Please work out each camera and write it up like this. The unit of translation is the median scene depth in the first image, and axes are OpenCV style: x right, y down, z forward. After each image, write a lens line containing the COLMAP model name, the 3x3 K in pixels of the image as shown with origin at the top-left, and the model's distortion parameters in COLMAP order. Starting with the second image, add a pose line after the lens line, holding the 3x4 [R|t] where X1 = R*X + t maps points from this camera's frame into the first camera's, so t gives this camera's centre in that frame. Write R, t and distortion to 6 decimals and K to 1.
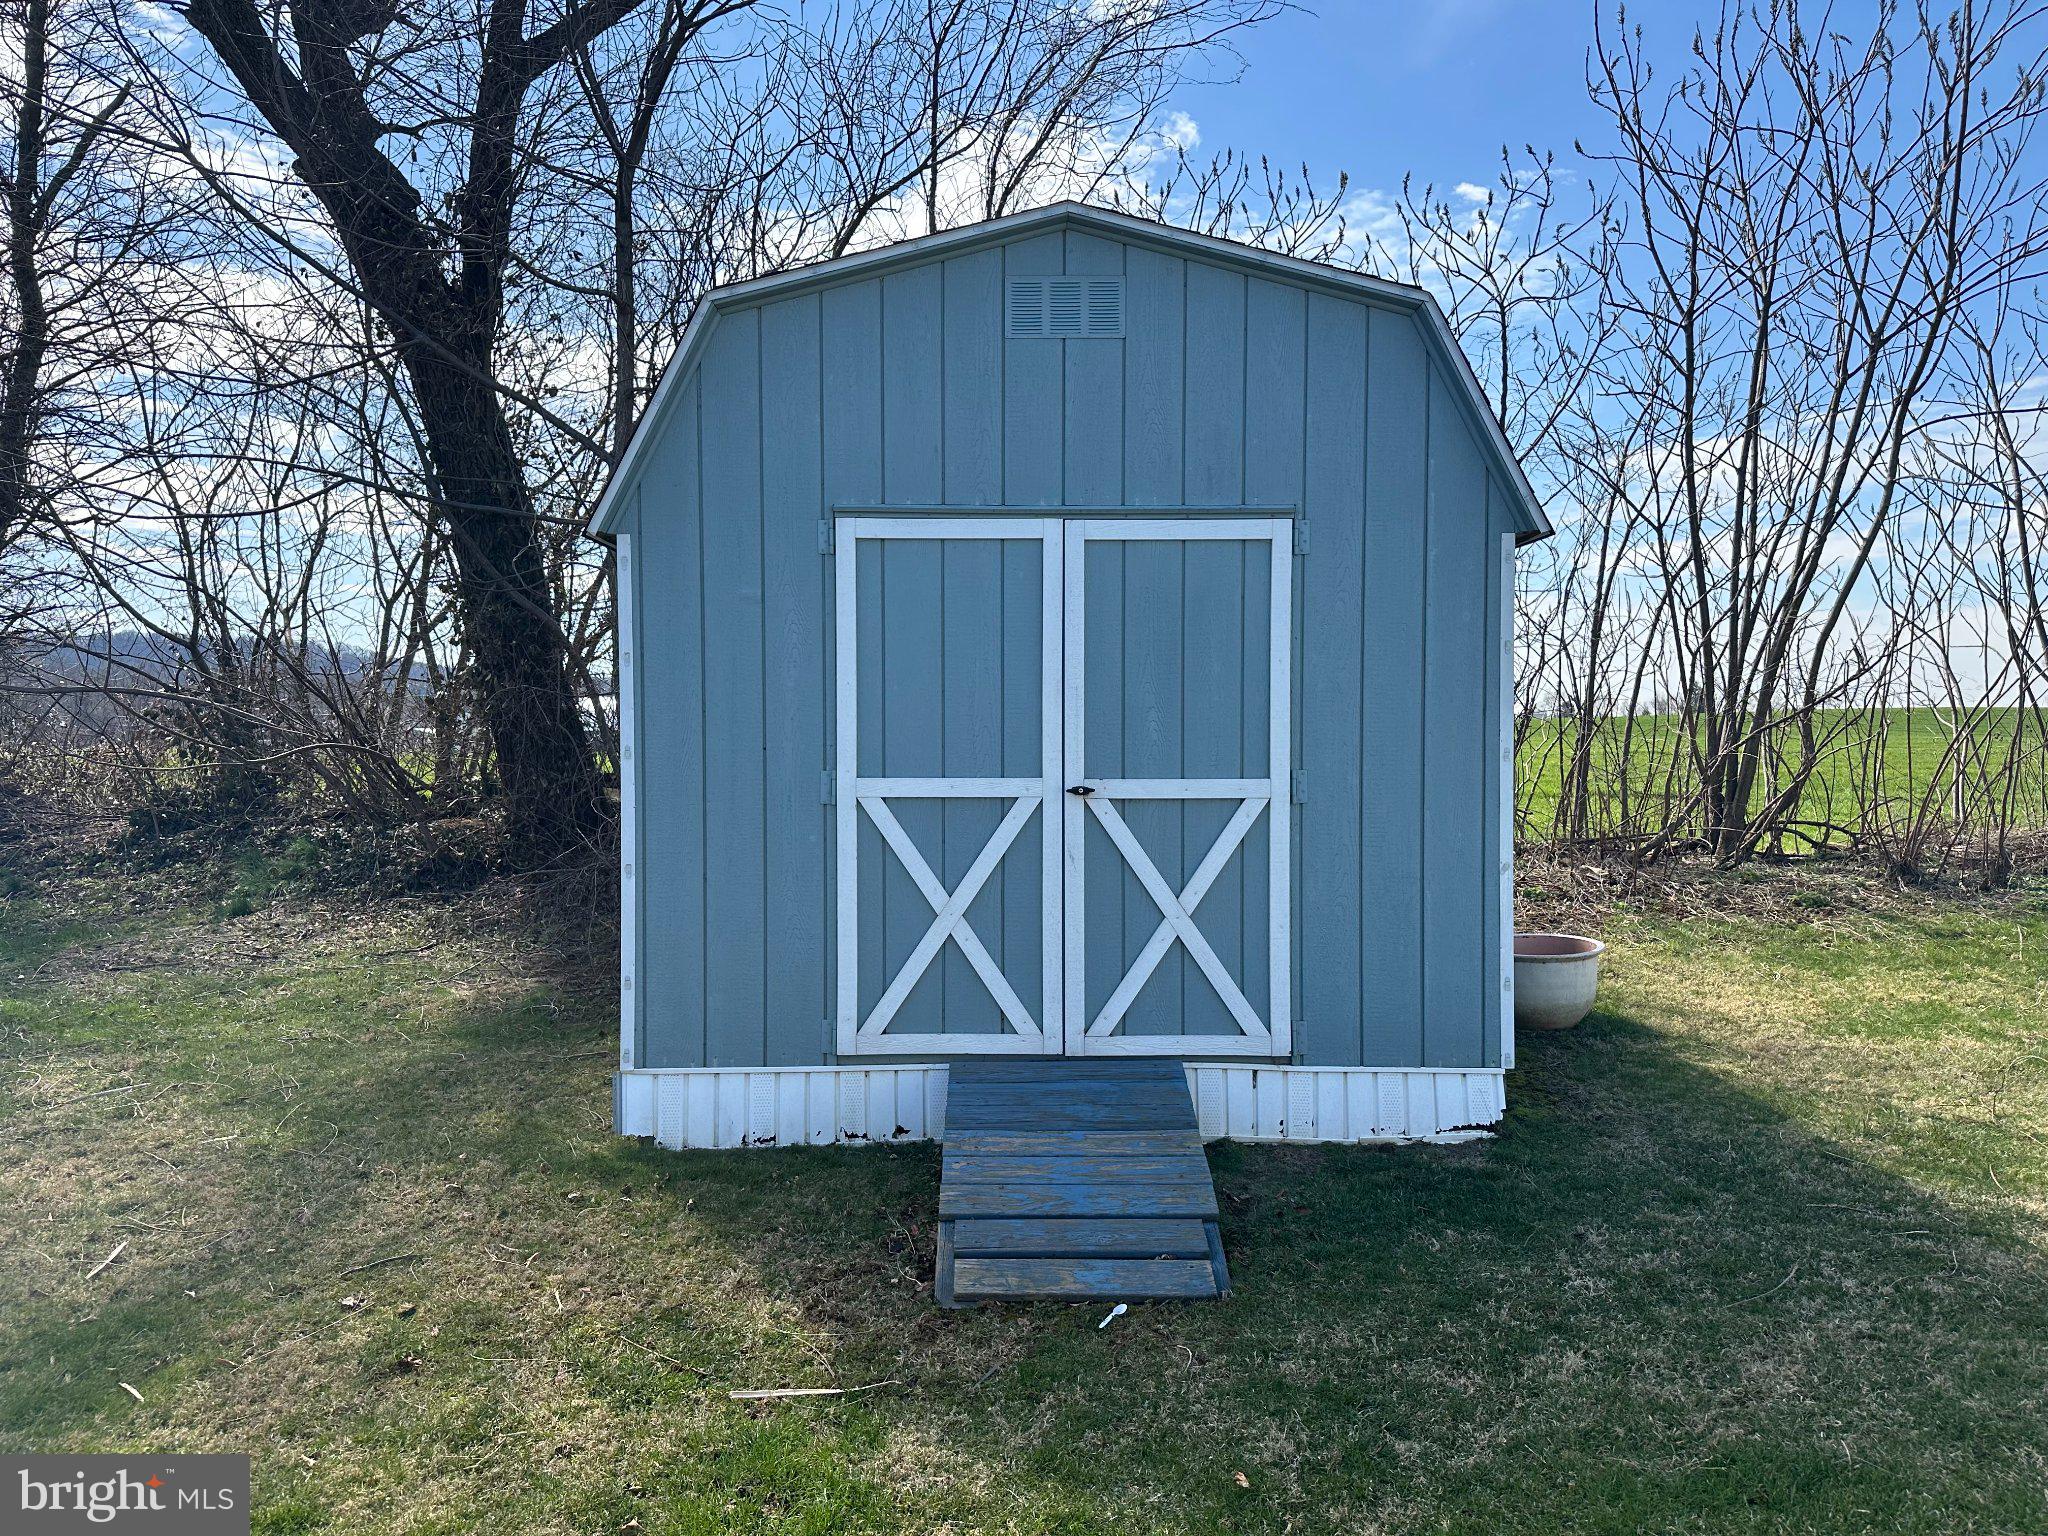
lens RADIAL K [[1423.2, 0, 1024.0], [0, 1423.2, 768.0], [0, 0, 1]] dist [0.109494, -0.128948]
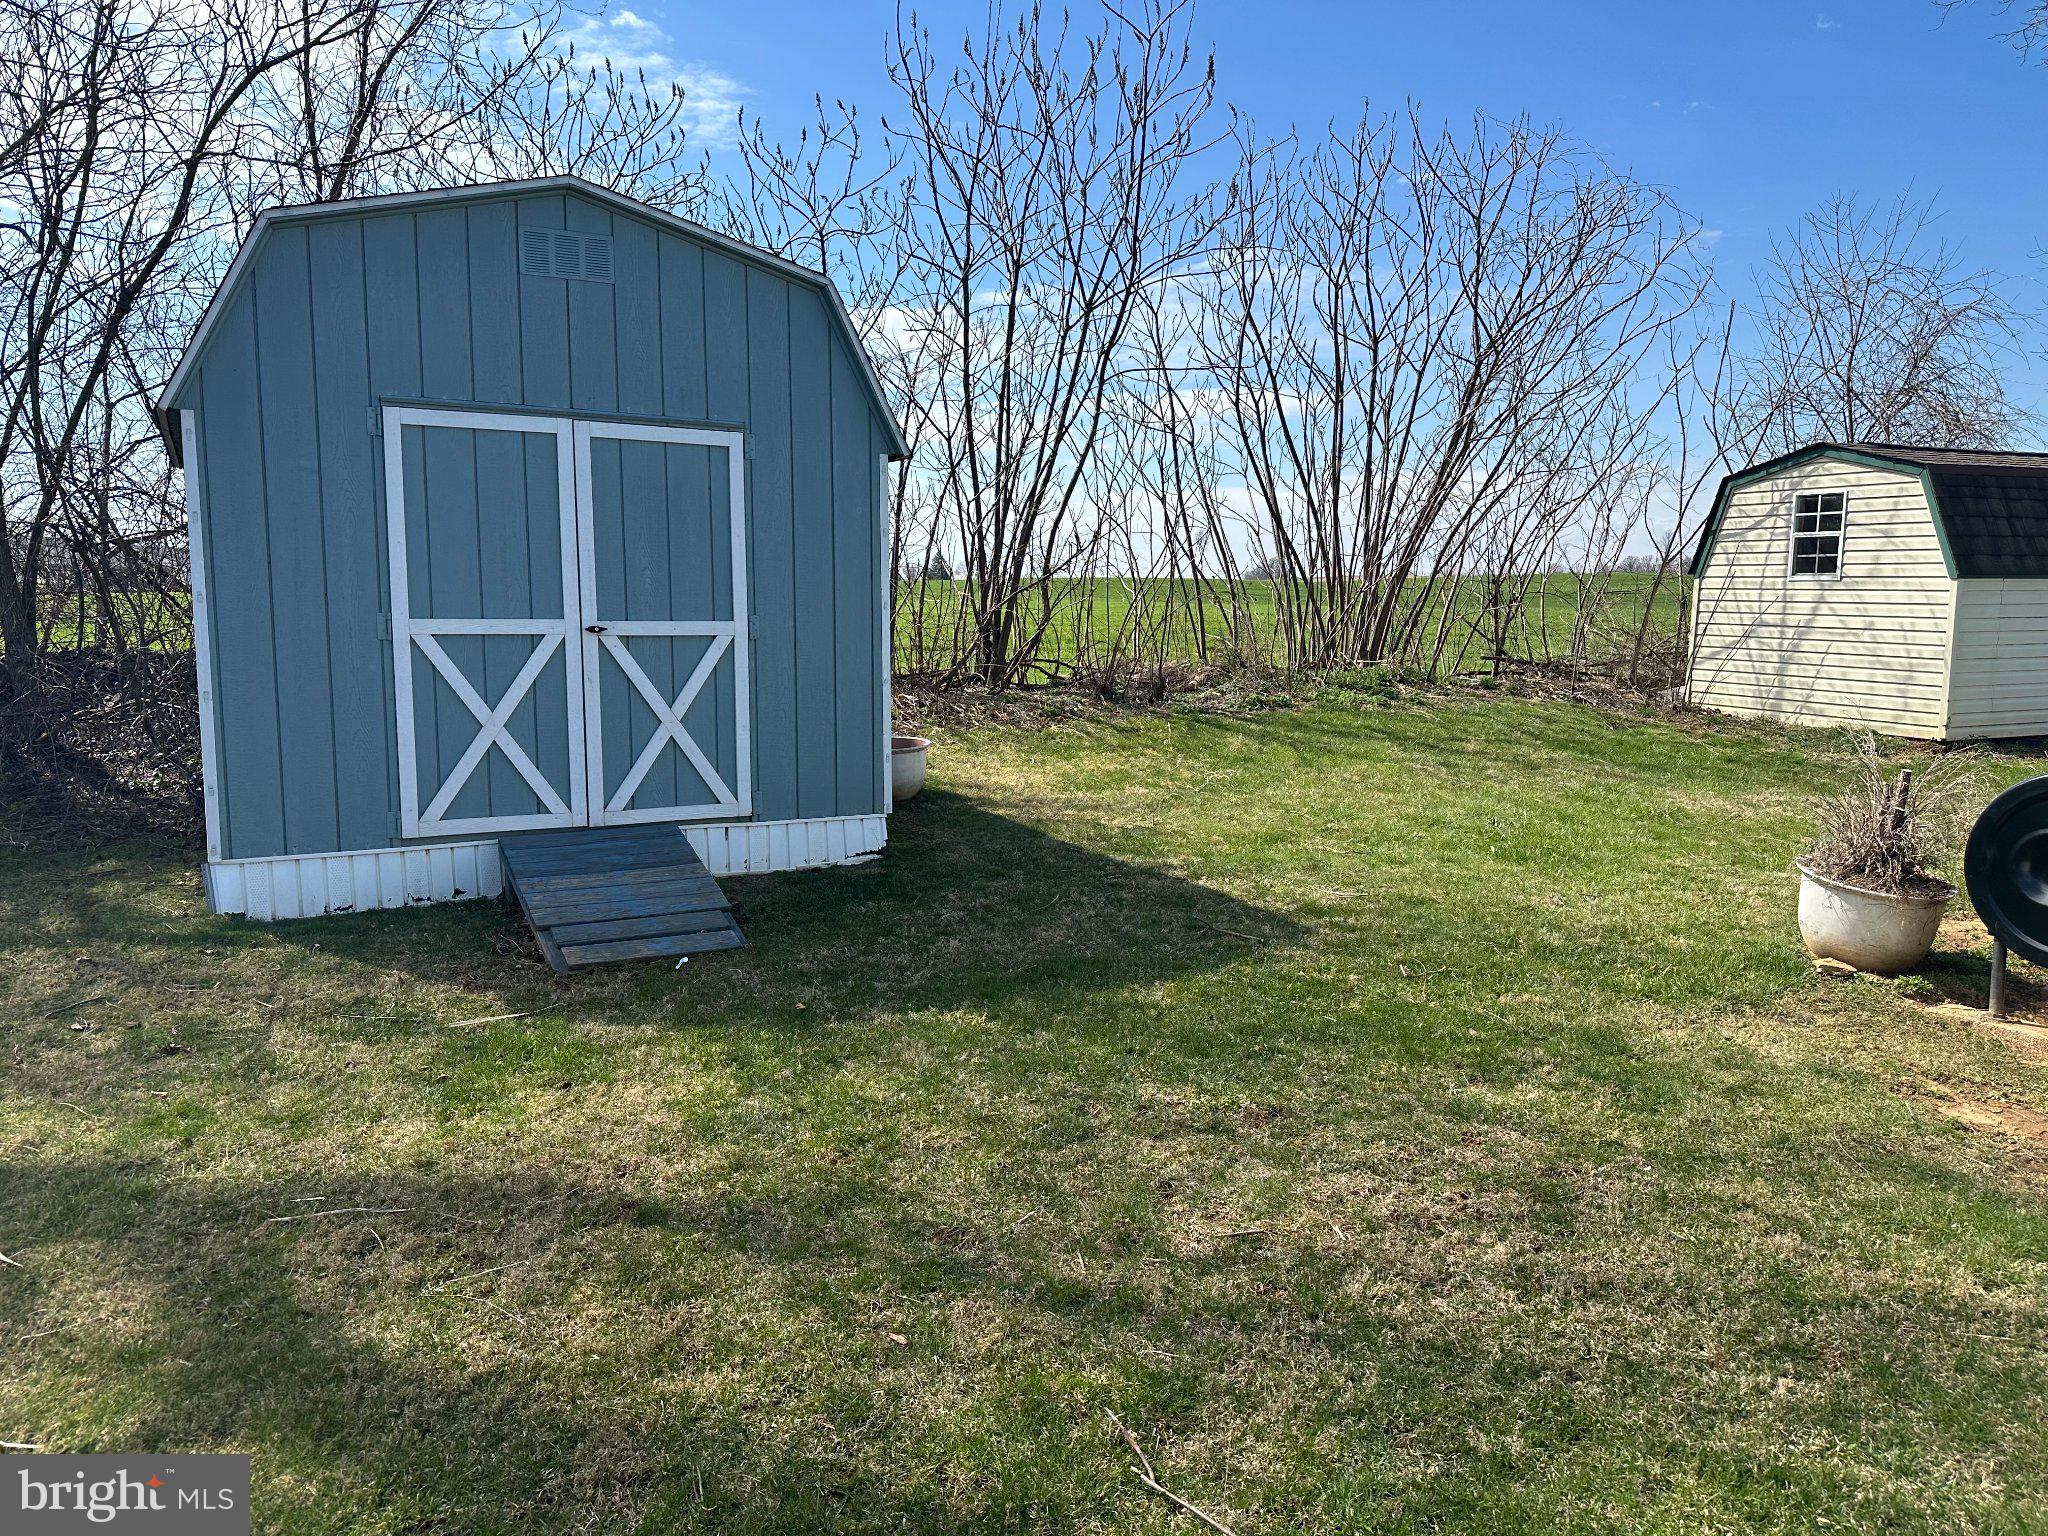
lens RADIAL K [[1423.2, 0, 1024.0], [0, 1423.2, 768.0], [0, 0, 1]] dist [0.109494, -0.128948]
pose [[0.881044, -0.049344, 0.470454, -0.244922], [0.003970, 0.995281, 0.096958, 0.016161], [-0.473018, -0.083556, 0.877082, -0.380536]]
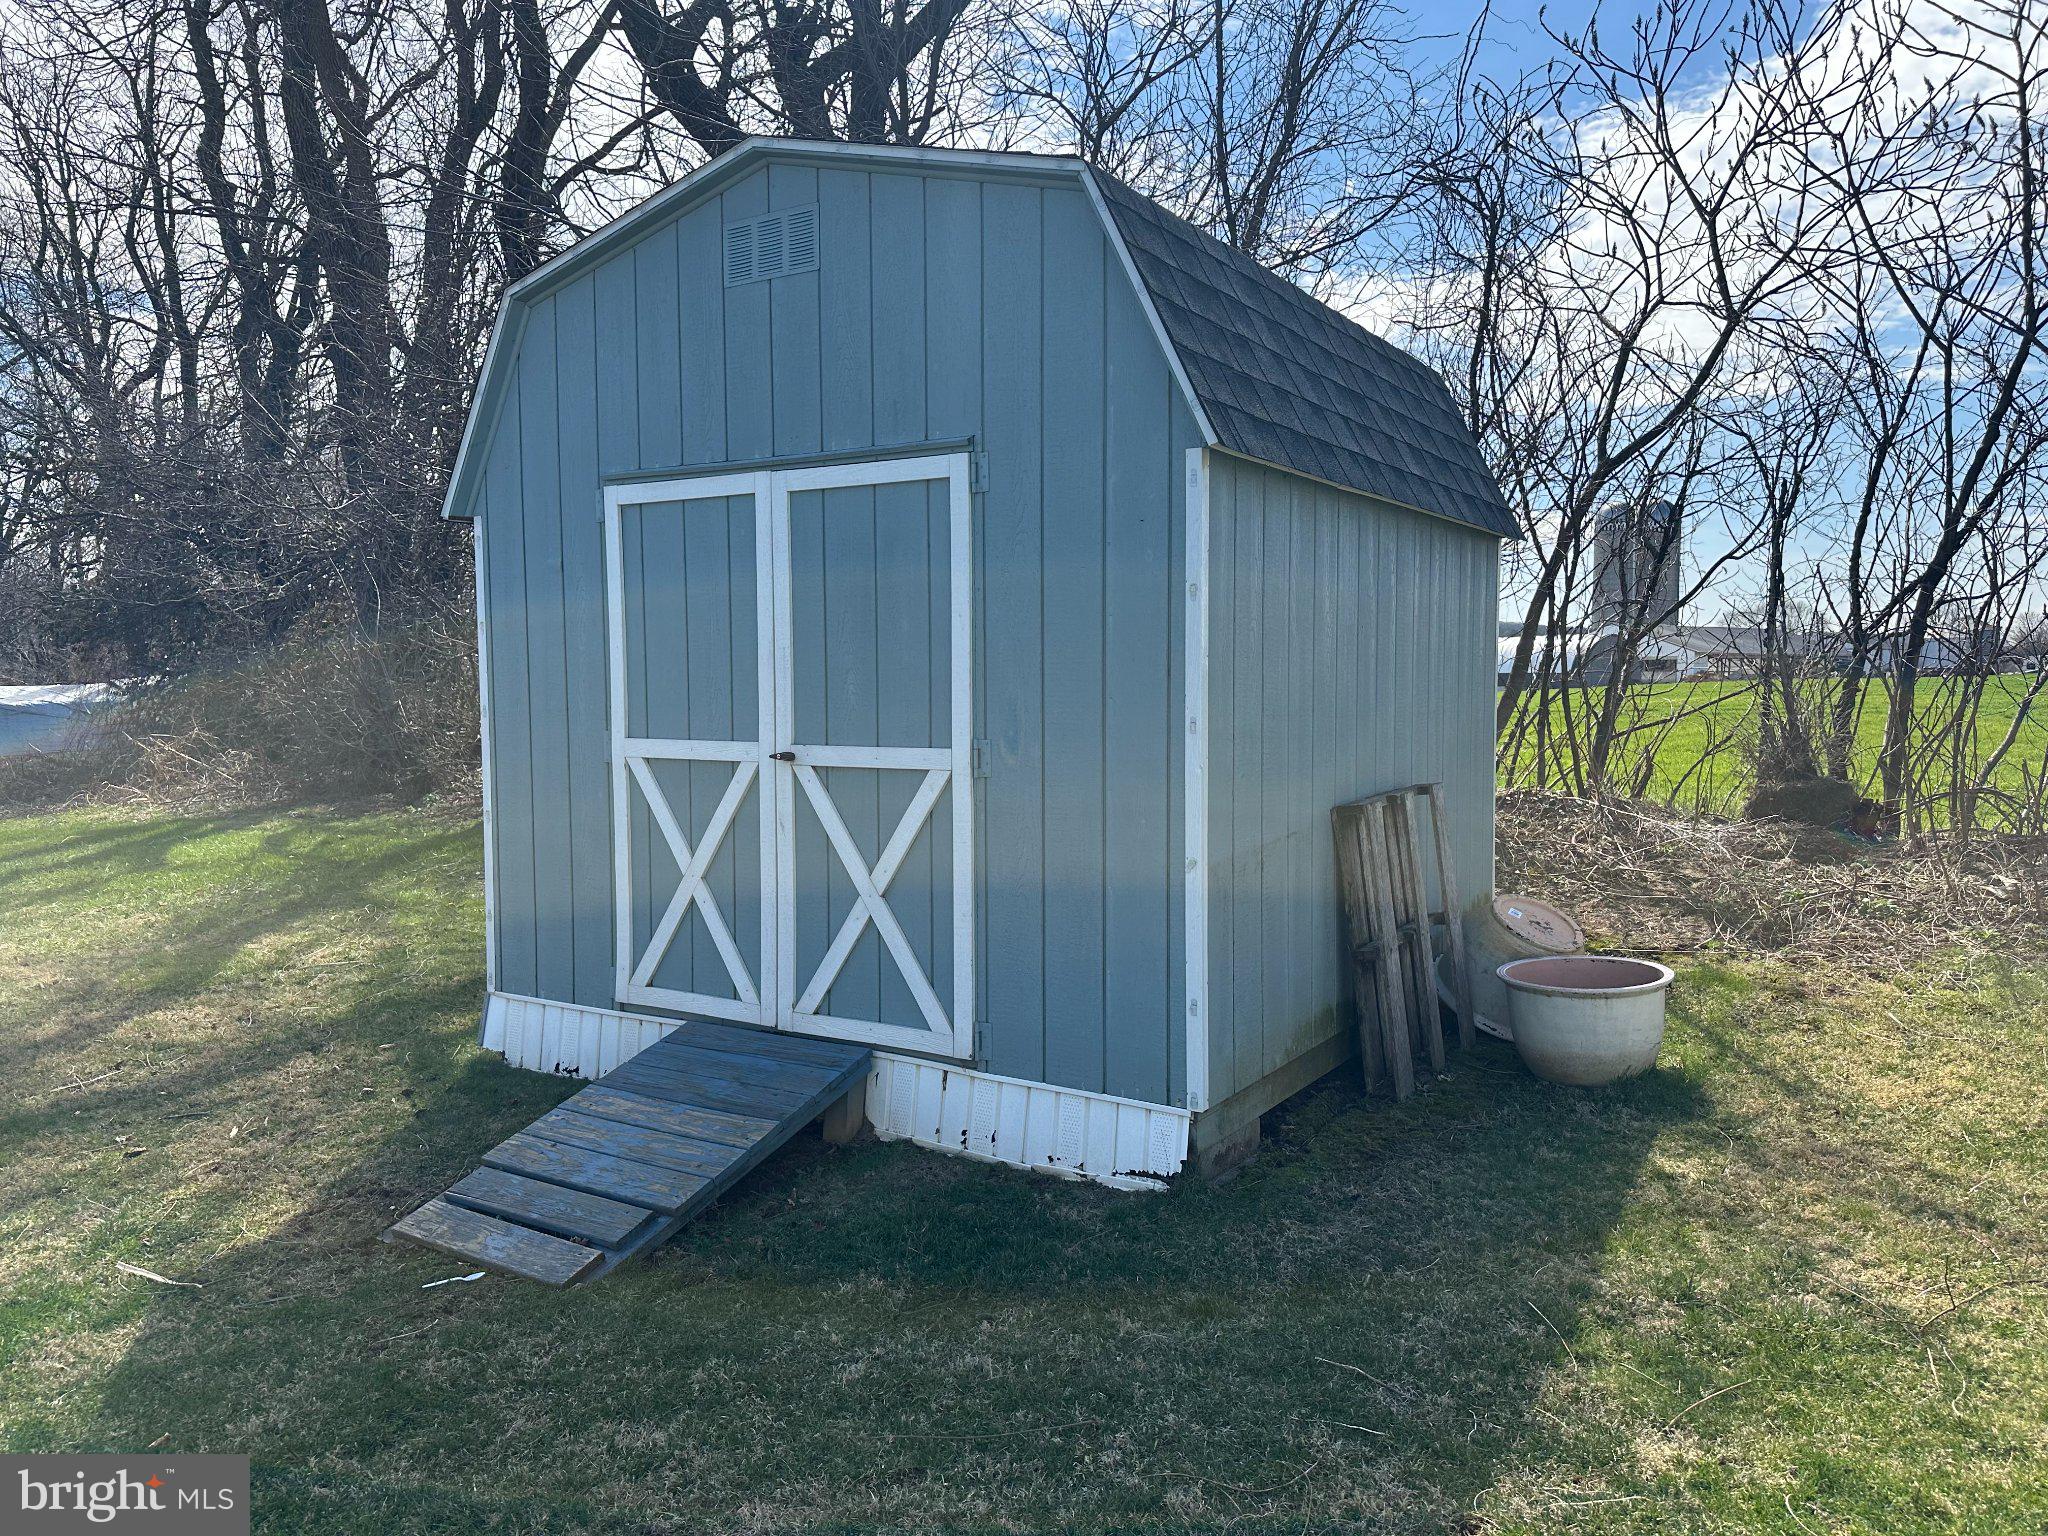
lens RADIAL K [[1452.0, 0, 1060.3], [0, 1452.0, 767.7], [0, 0, 1]] dist [0.112653, -0.182992]
pose [[0.838761, 0.032236, -0.543545, 0.722889], [-0.007256, 0.998819, 0.048041, -0.024931], [0.544451, -0.036351, 0.838004, 0.278472]]
